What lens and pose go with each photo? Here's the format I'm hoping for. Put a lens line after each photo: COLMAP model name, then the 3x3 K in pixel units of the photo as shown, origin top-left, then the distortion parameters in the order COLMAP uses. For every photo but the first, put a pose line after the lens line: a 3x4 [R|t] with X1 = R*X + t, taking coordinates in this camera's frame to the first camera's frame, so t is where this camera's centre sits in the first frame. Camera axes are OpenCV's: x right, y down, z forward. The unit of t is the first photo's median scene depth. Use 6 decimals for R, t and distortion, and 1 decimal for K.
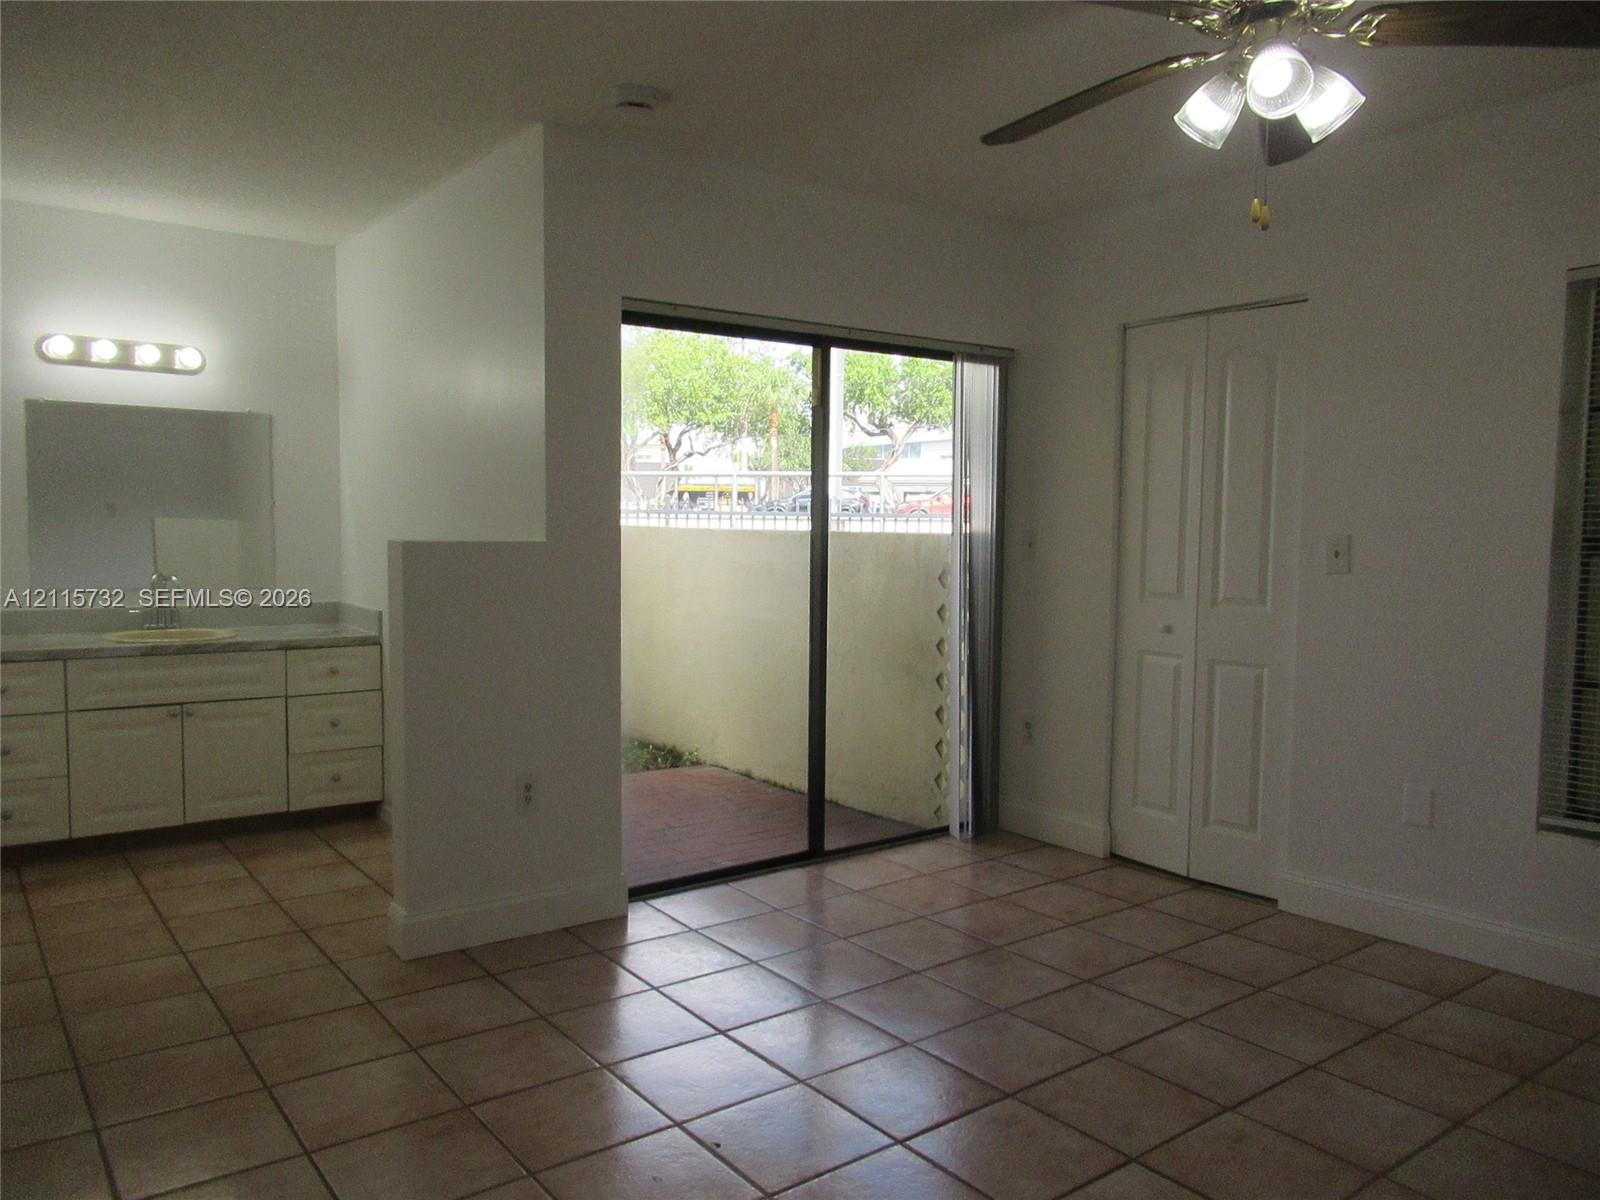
lens RADIAL K [[1195.5, 0, 804.2], [0, 1195.5, 603.2], [0, 0, 1]] dist [0.009232, 0.019966]
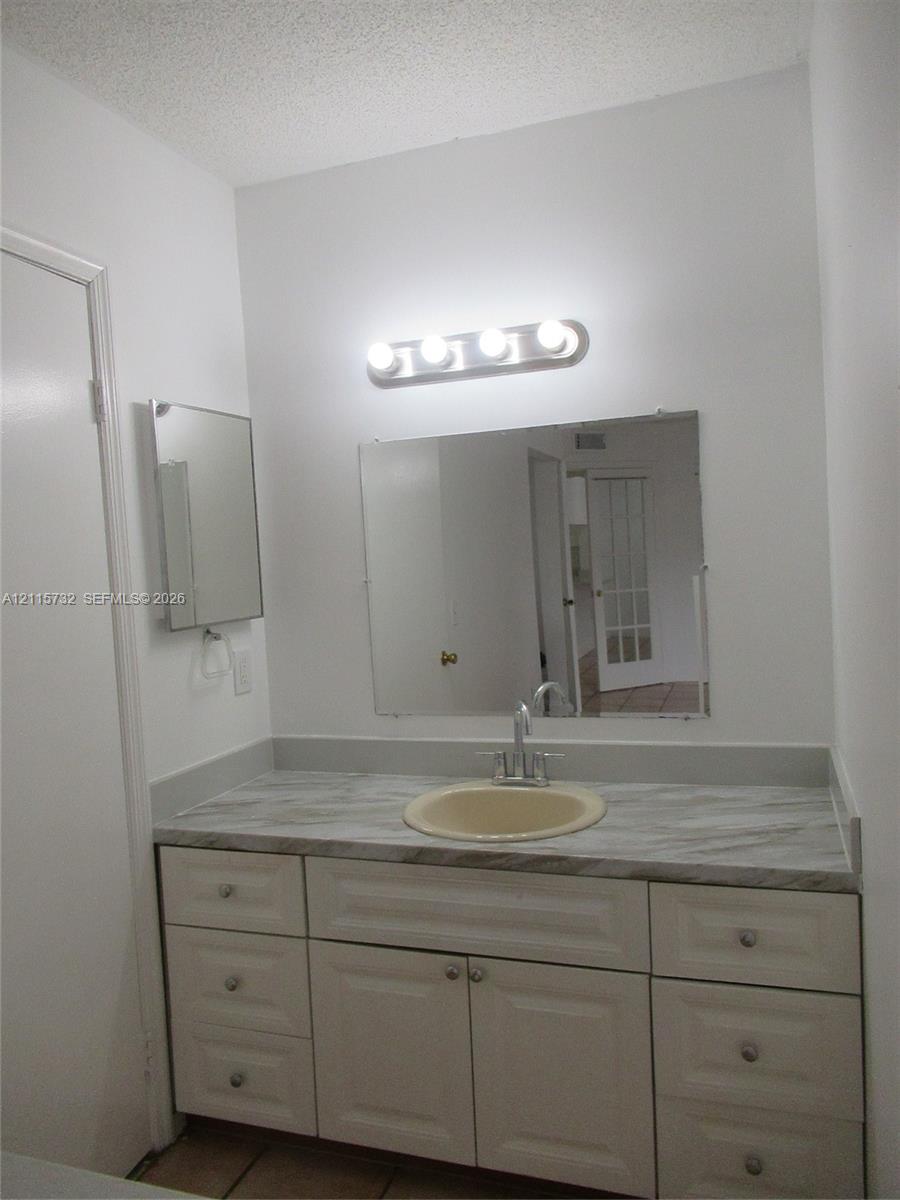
lens RADIAL K [[896.6, 0, 453.1], [0, 896.6, 601.7], [0, 0, 1]] dist [0.009232, 0.019966]
pose [[0.563074, 0.017442, -0.826222, -0.177855], [-0.001388, 0.999796, 0.020161, -0.084150], [0.826405, -0.010205, 0.562984, 0.739023]]
